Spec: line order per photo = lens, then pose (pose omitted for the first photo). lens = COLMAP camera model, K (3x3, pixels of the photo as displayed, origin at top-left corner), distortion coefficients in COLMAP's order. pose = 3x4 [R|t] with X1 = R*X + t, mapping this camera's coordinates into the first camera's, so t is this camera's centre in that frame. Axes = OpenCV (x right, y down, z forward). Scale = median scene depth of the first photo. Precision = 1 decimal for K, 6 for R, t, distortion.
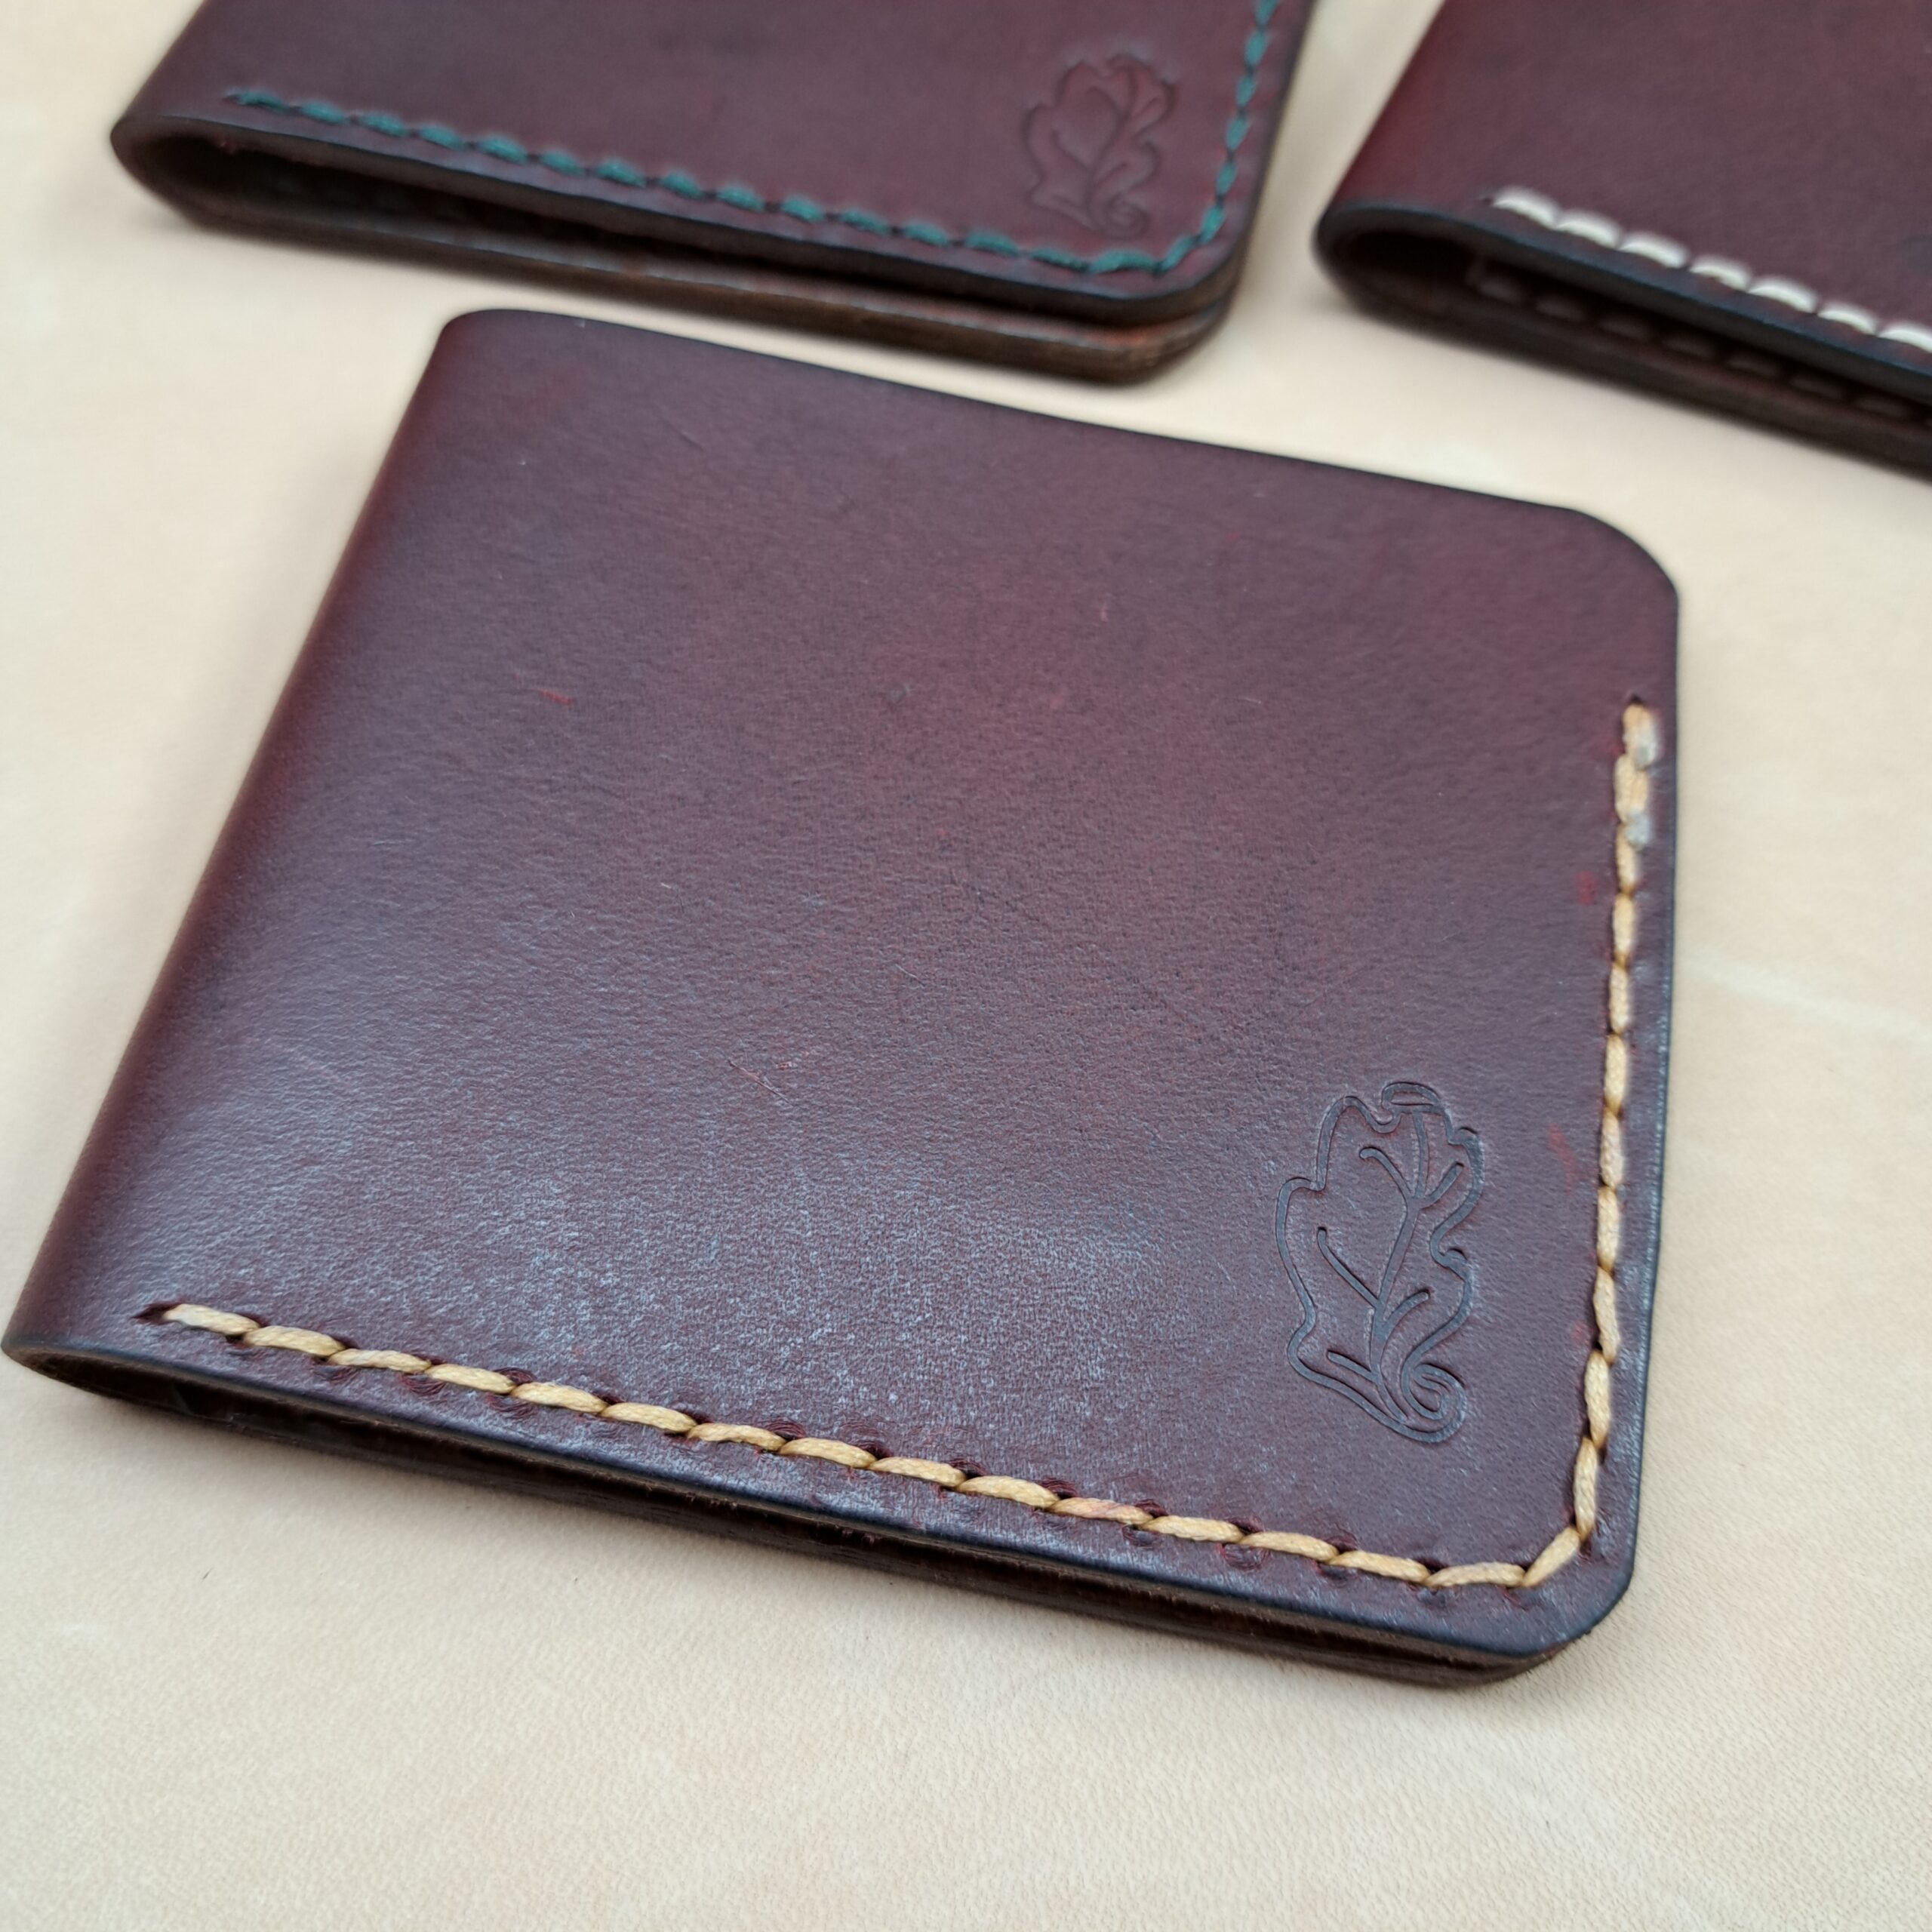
lens RADIAL K [[1860.1, 0, 964.7], [0, 1860.1, 903.8], [0, 0, 1]] dist [0.042463, -0.097389]
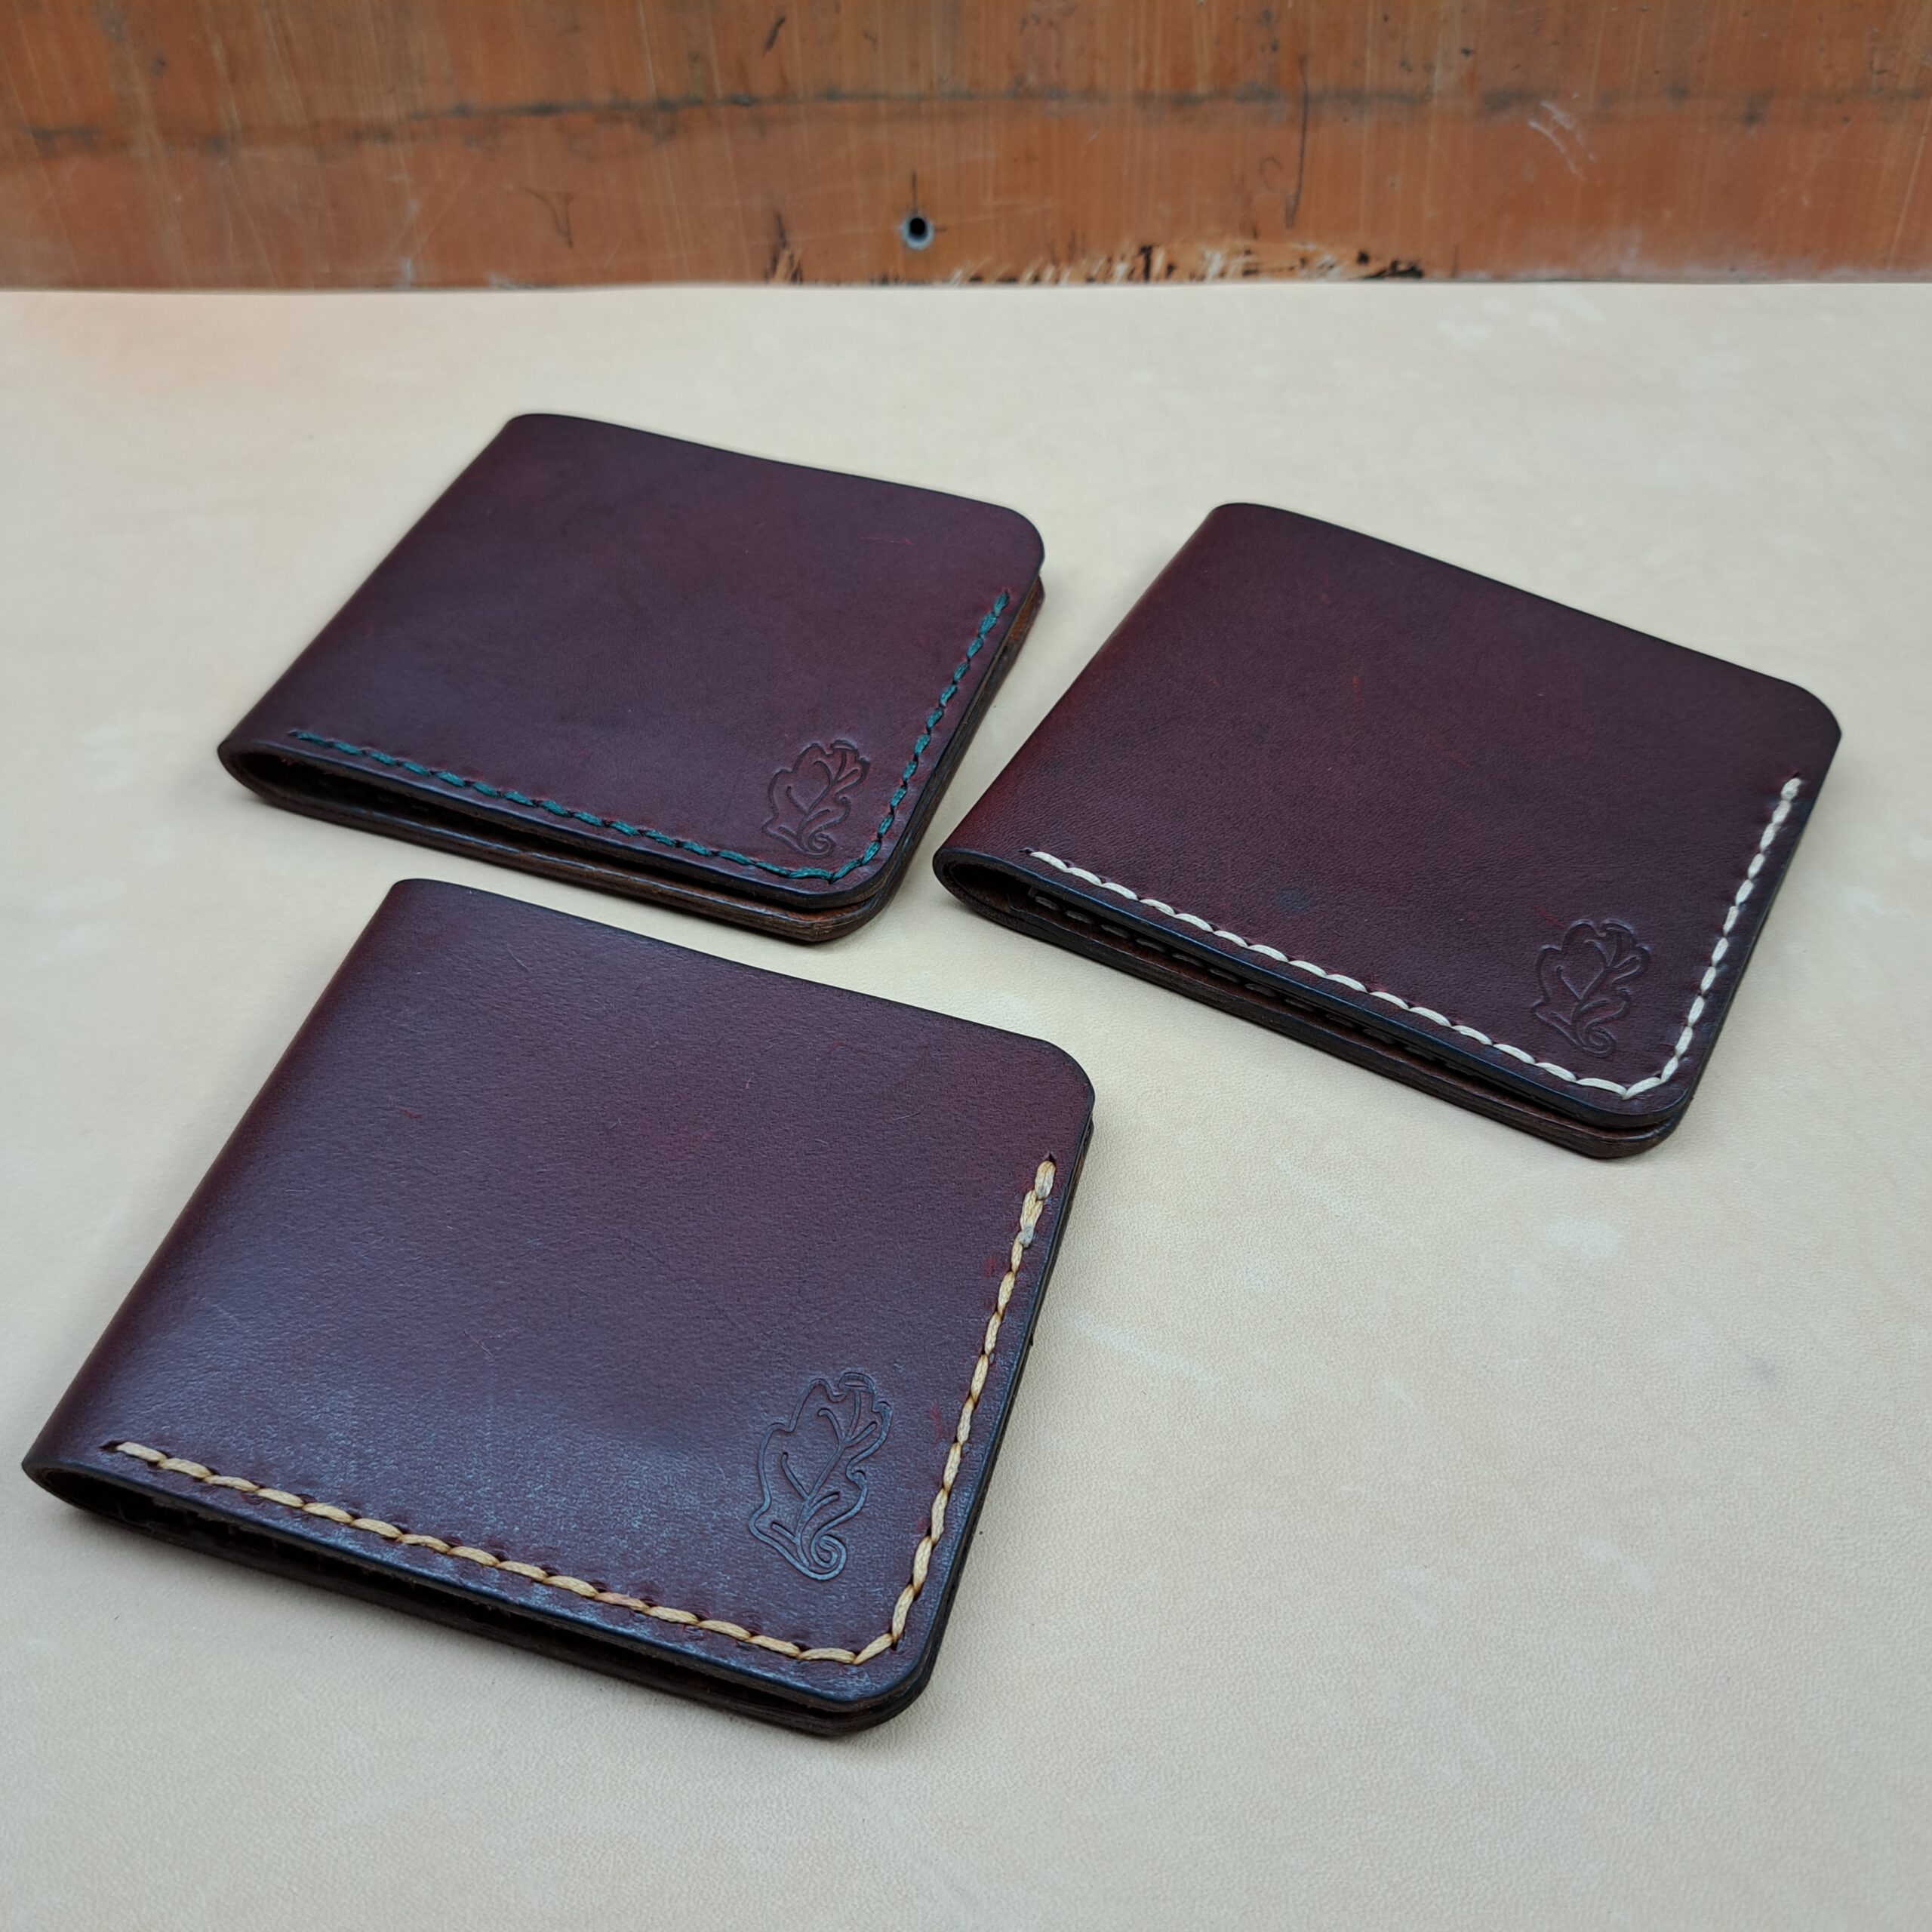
lens RADIAL K [[1784.4, 0, 966.0], [0, 1784.4, 966.0], [0, 0, 1]] dist [0.059972, -0.077411]
pose [[0.996703, 0.065970, -0.047238, 0.416910], [-0.073808, 0.978983, -0.190115, 0.037082], [0.033703, 0.192975, 0.980625, -0.723983]]
